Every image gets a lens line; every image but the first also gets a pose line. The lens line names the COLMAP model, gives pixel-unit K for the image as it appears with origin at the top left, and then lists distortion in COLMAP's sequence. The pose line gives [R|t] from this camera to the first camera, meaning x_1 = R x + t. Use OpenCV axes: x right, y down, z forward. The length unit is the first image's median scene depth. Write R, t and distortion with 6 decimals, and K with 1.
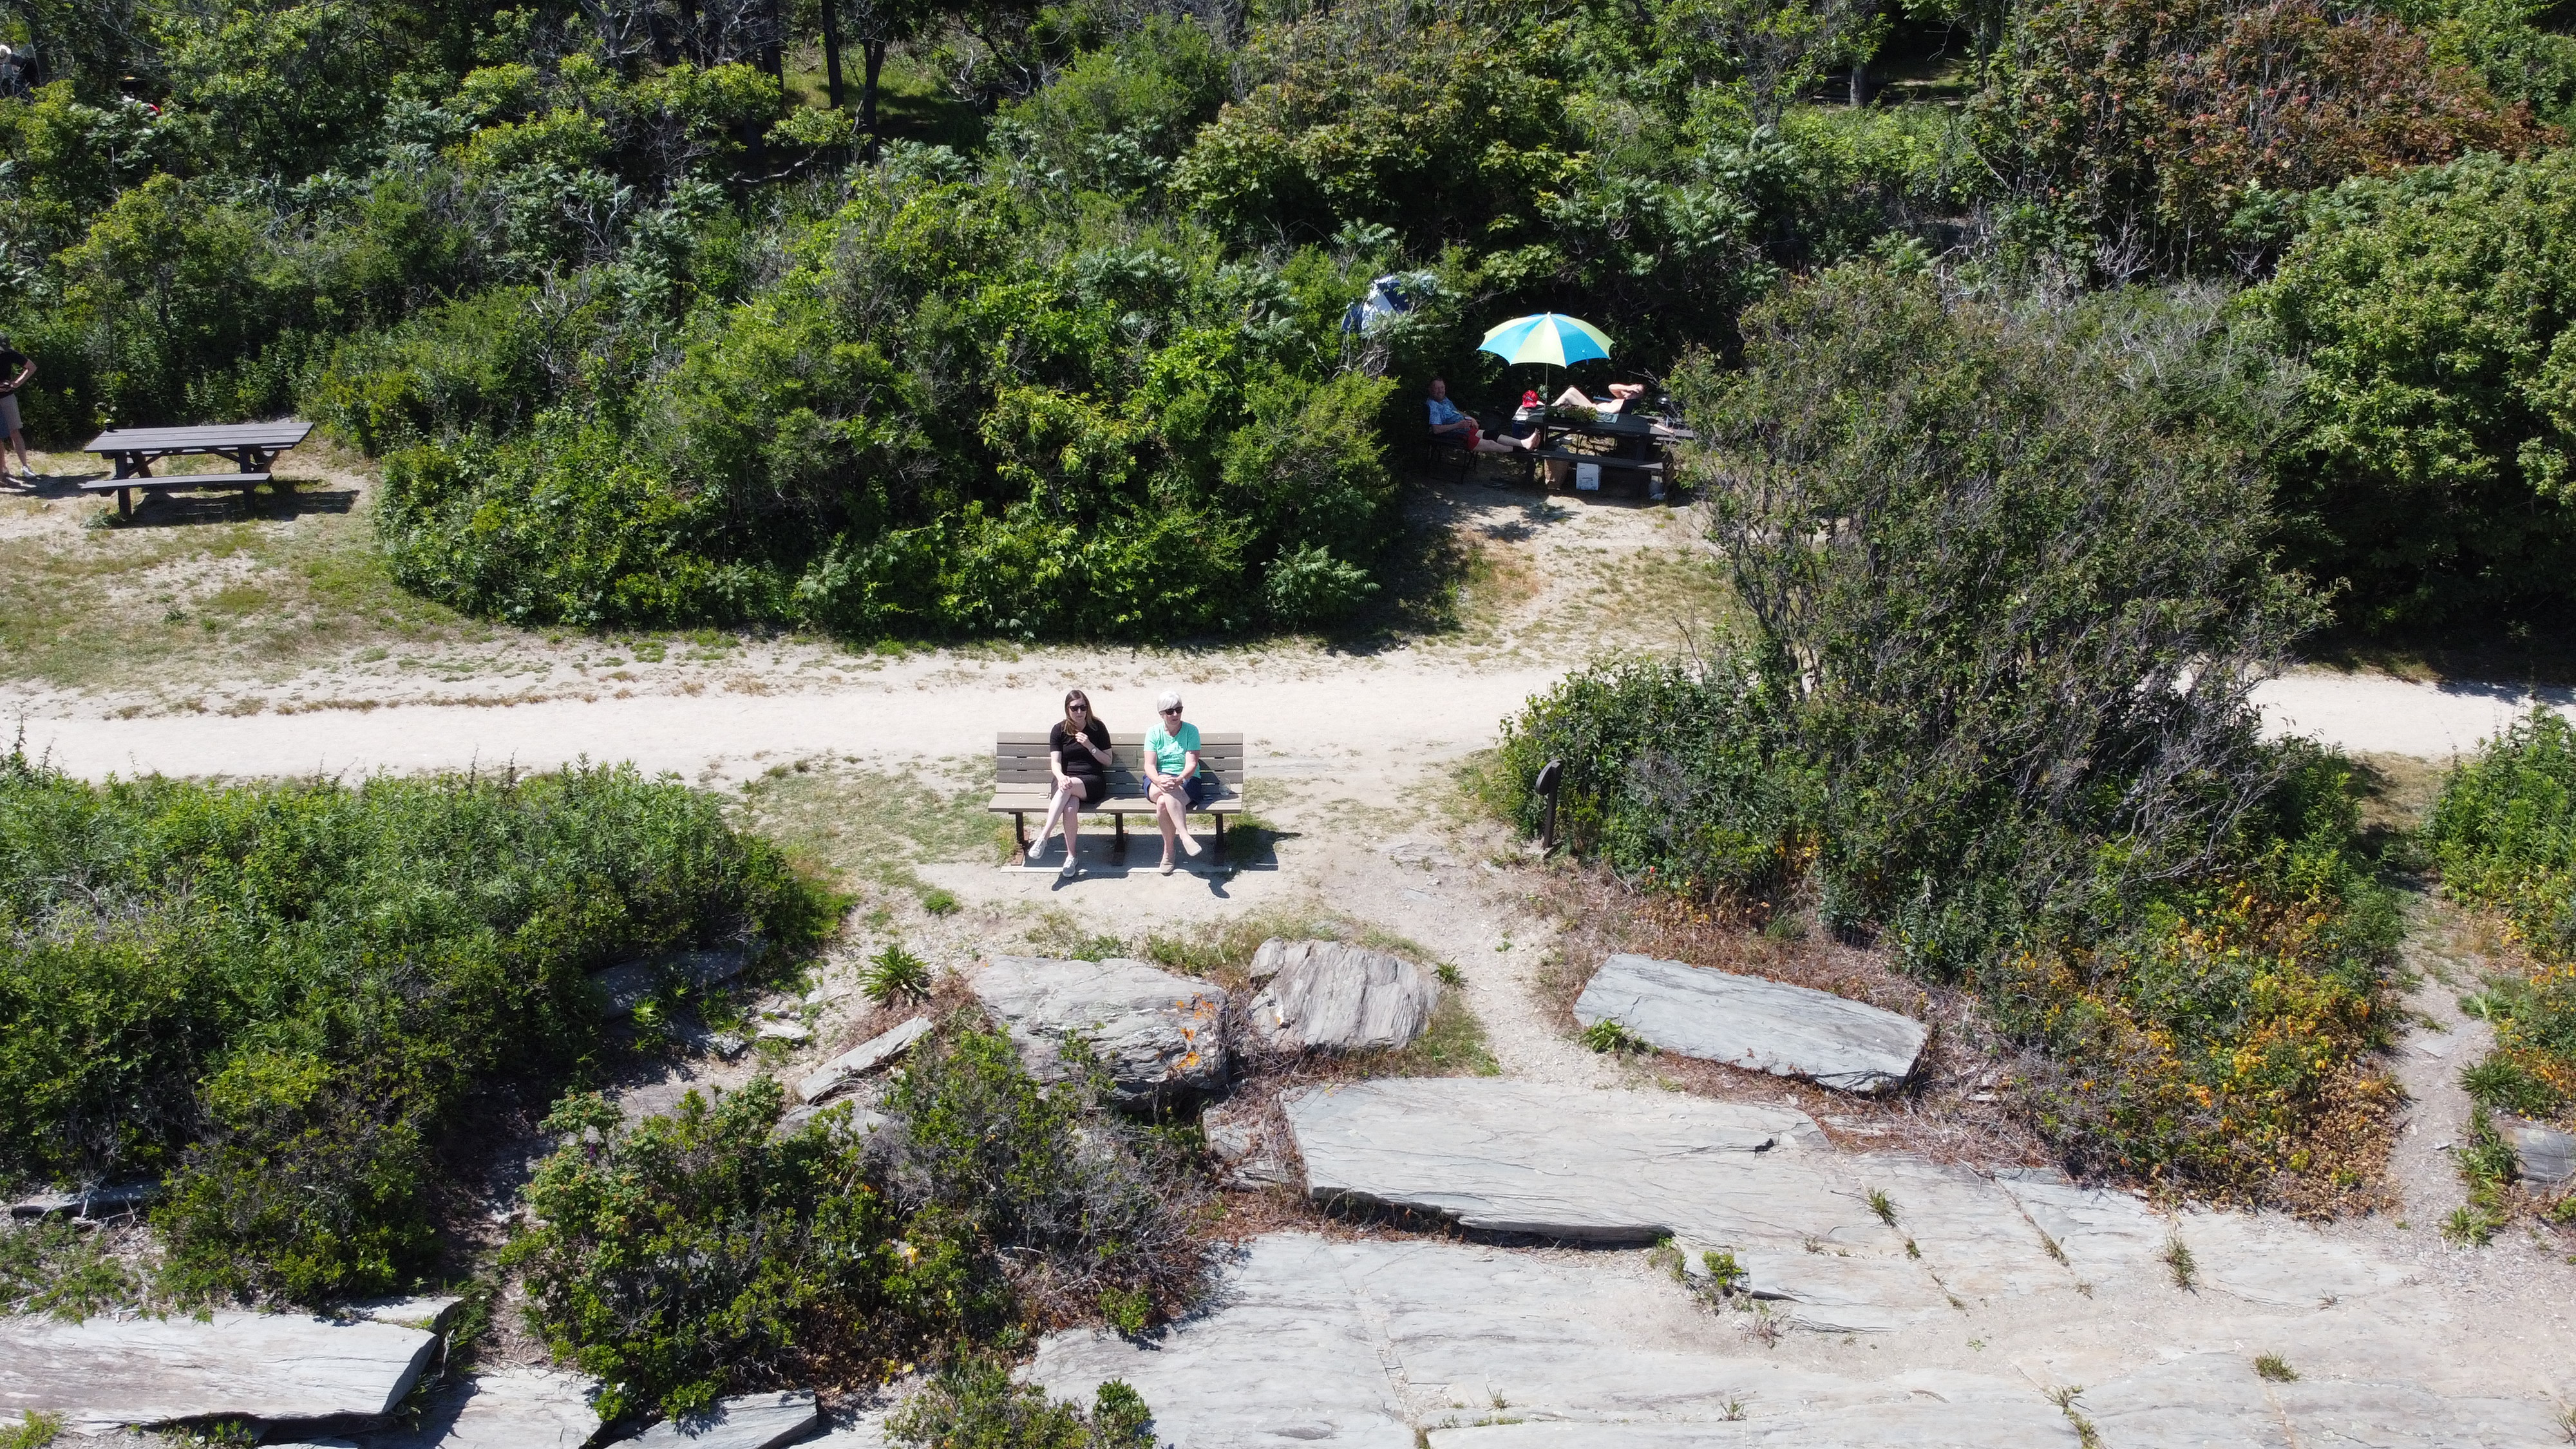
lens RADIAL K [[1909.5, 0, 1288.0], [0, 1909.5, 724.5], [0, 0, 1]] dist [-0.013660, 0.002604]
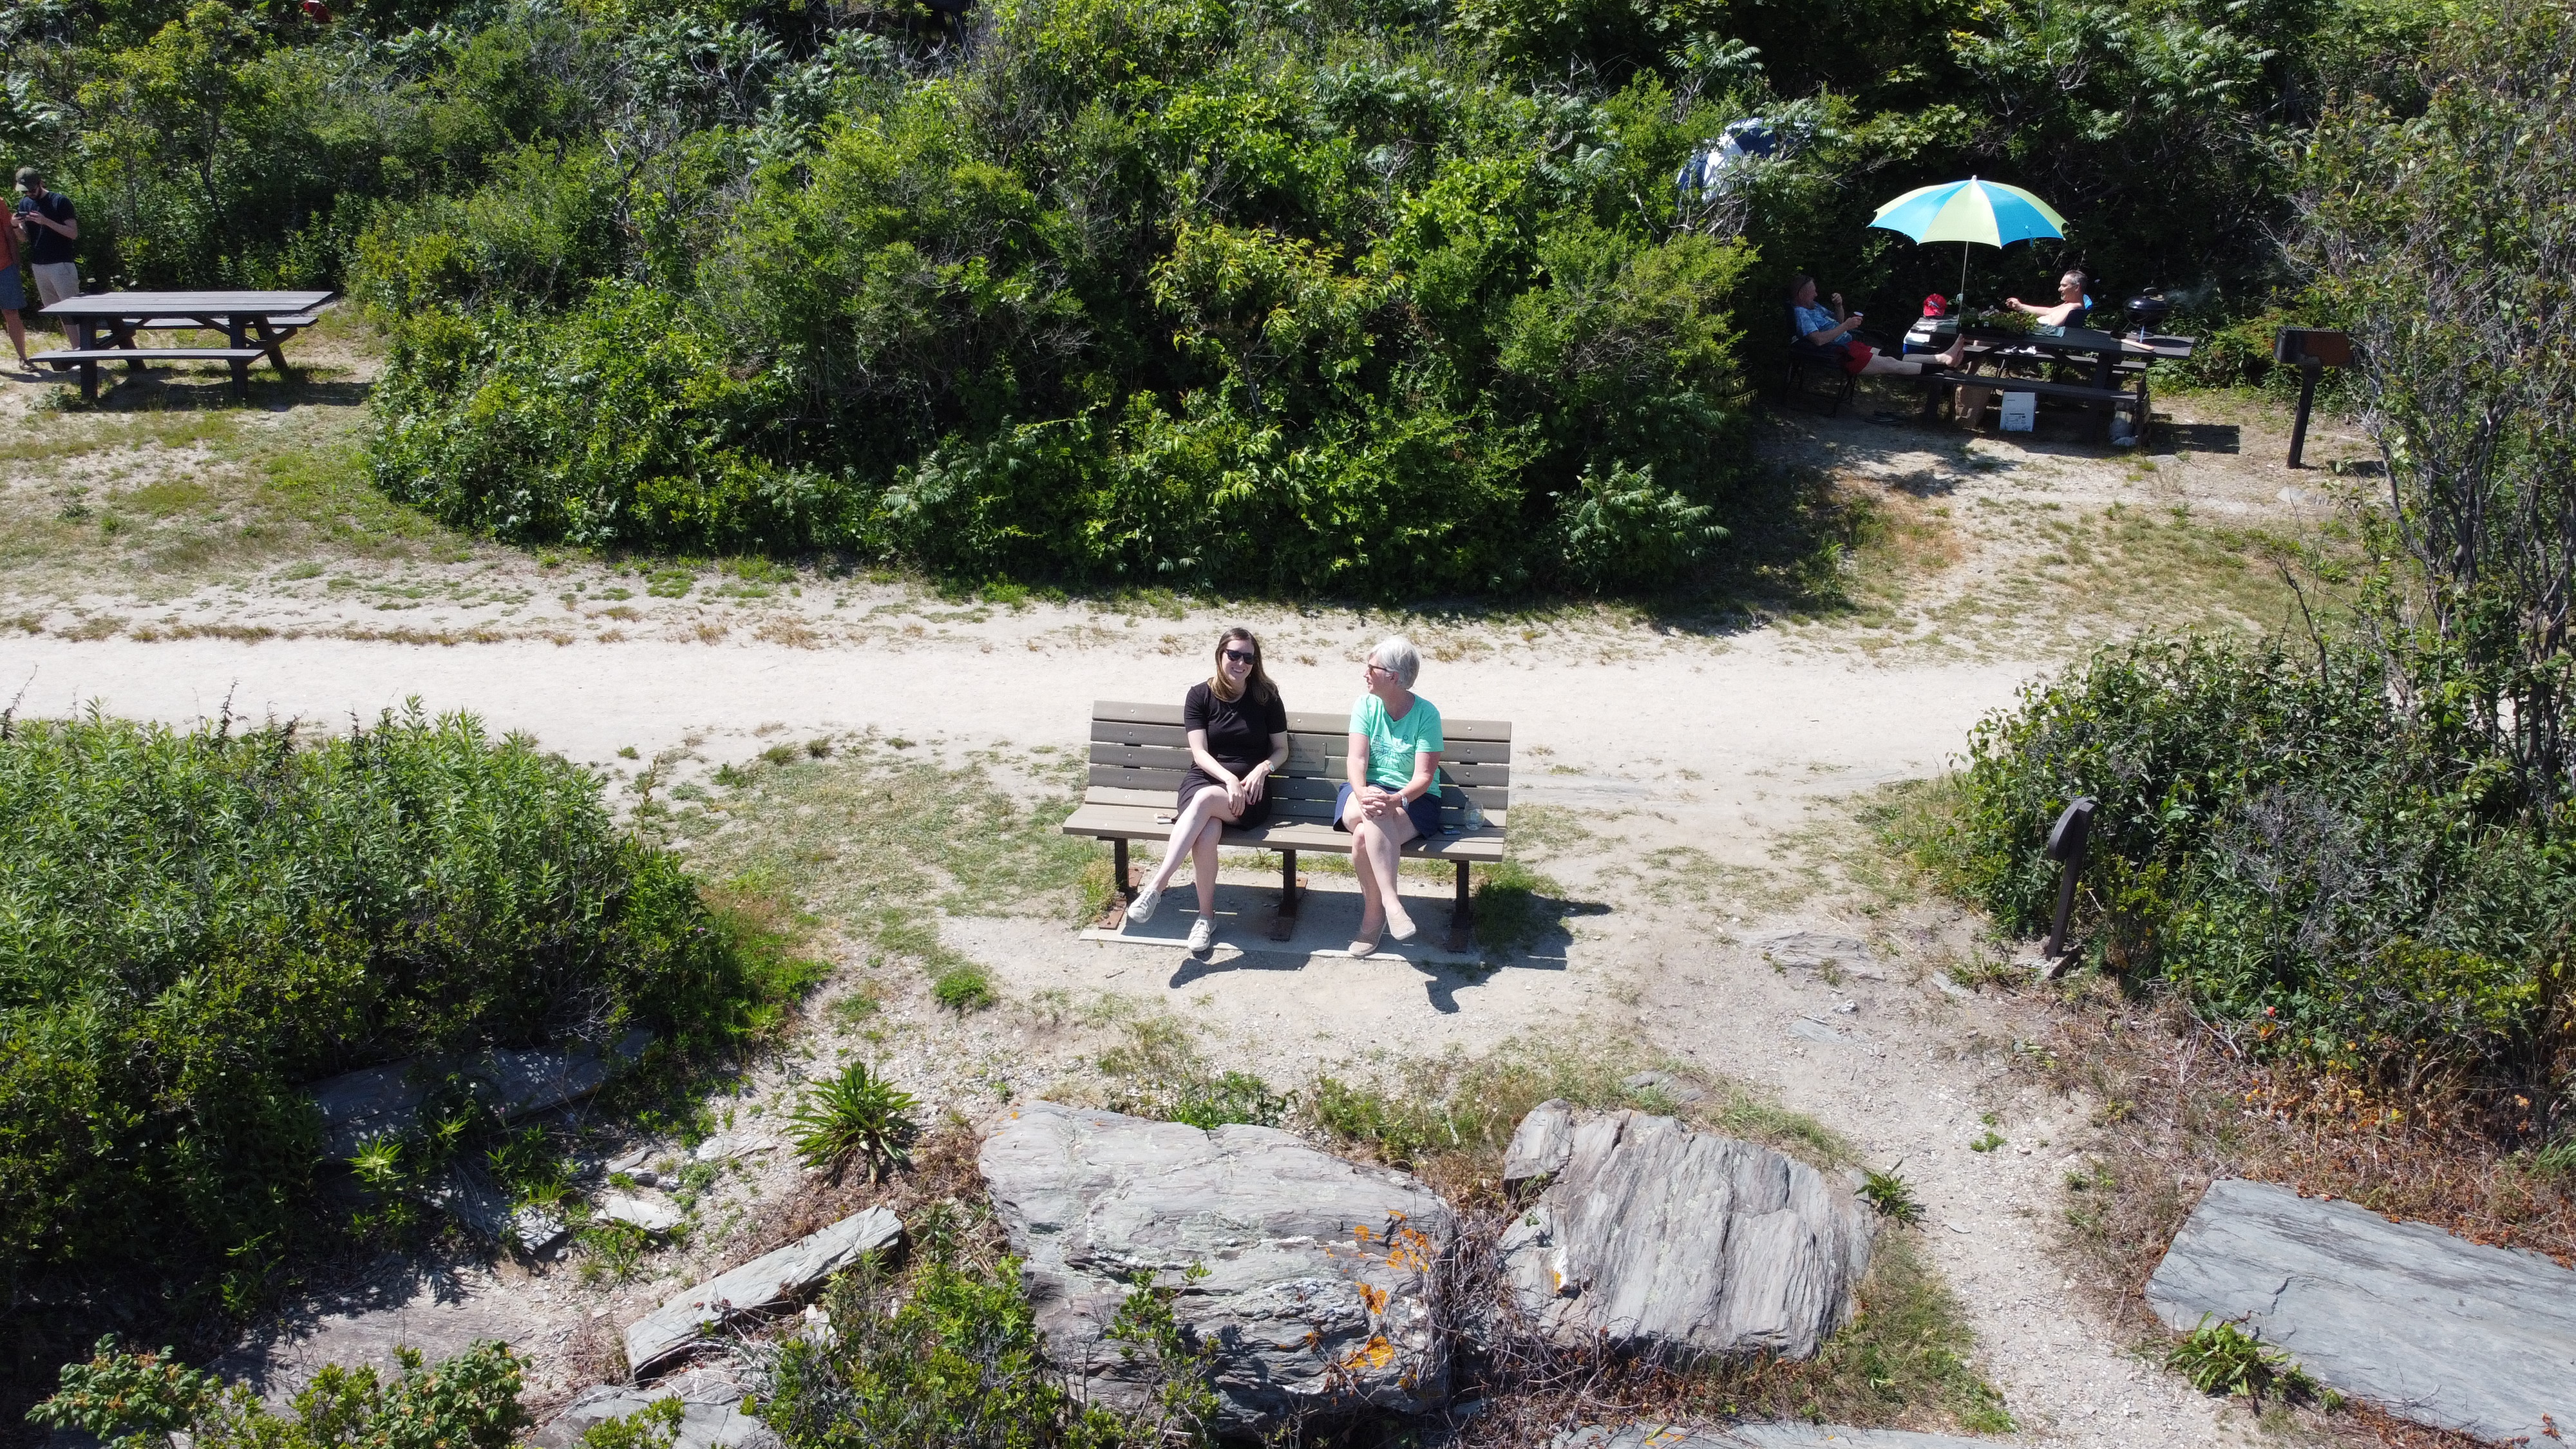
lens RADIAL K [[1909.5, 0, 1288.0], [0, 1909.5, 724.5], [0, 0, 1]] dist [-0.013660, 0.002604]
pose [[0.989246, 0.048779, -0.137888, -0.008651], [-0.051826, 0.998483, -0.018593, 0.014970], [0.136772, 0.025539, 0.990273, 0.328220]]
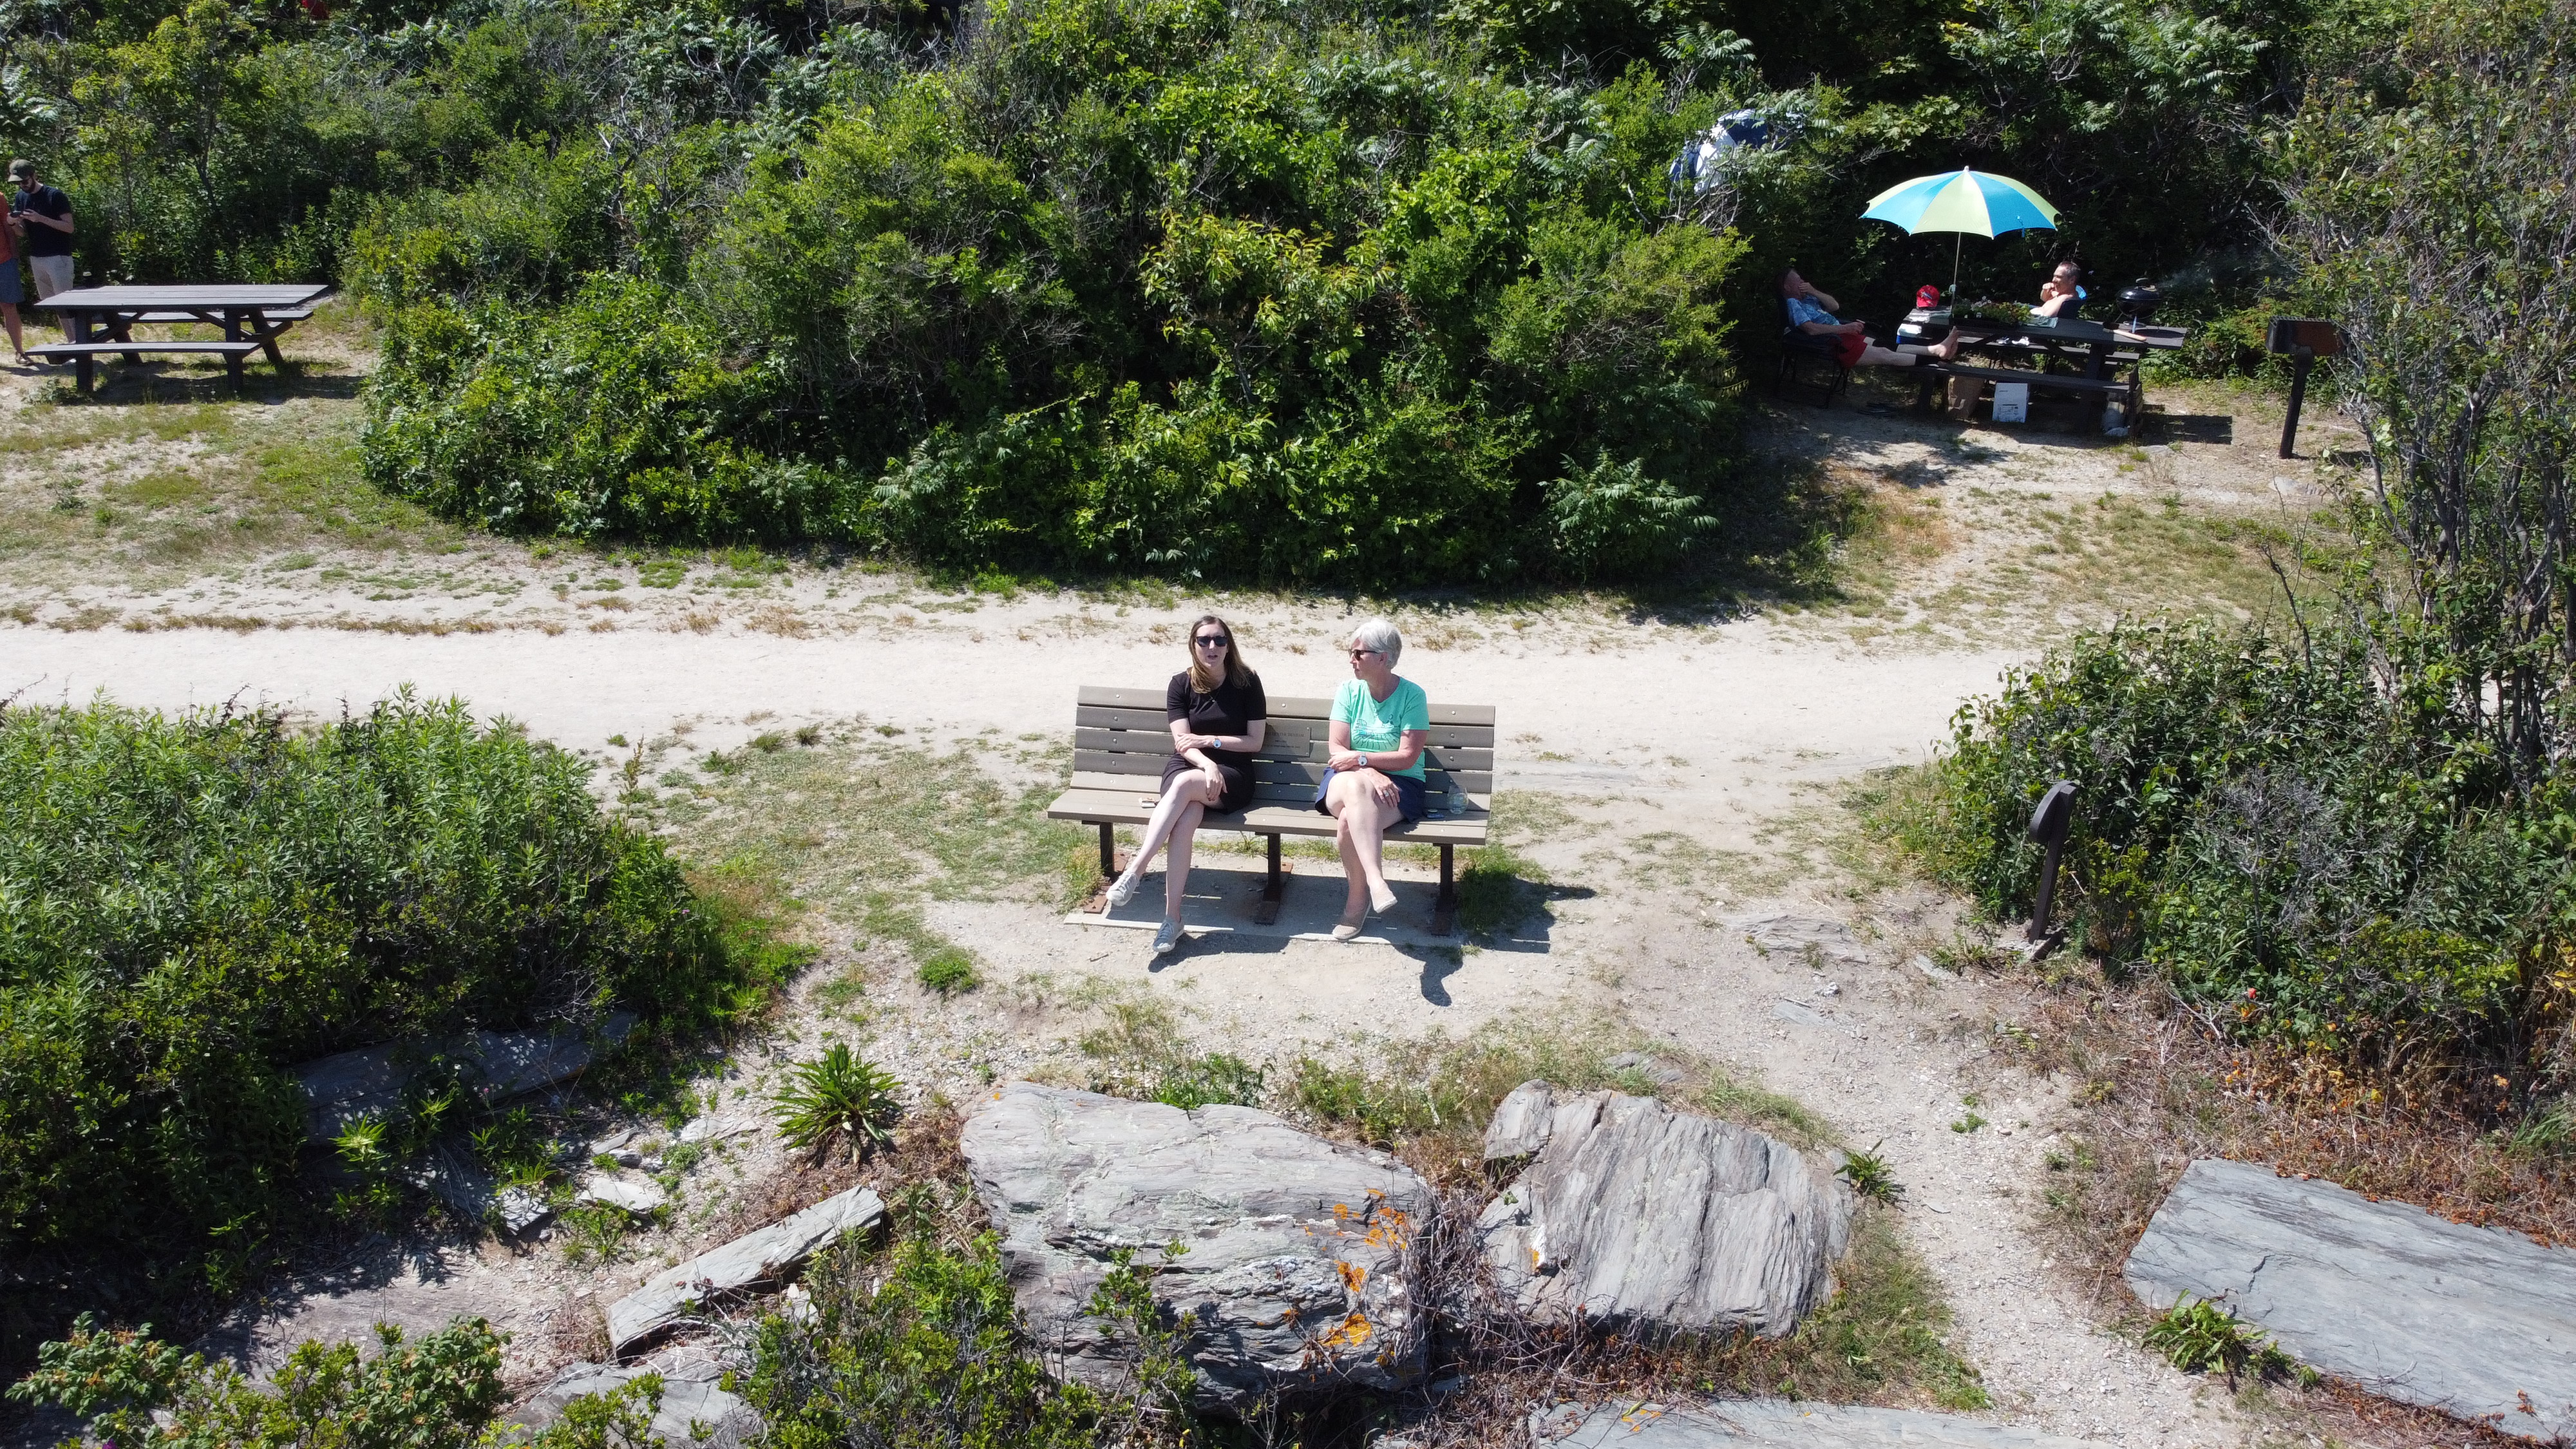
lens RADIAL K [[1909.5, 0, 1288.0], [0, 1909.5, 724.5], [0, 0, 1]] dist [-0.013660, 0.002604]
pose [[0.989093, 0.047882, -0.139290, -0.004100], [-0.050840, 0.998549, -0.017758, 0.018025], [0.138237, 0.024646, 0.990092, 0.327846]]
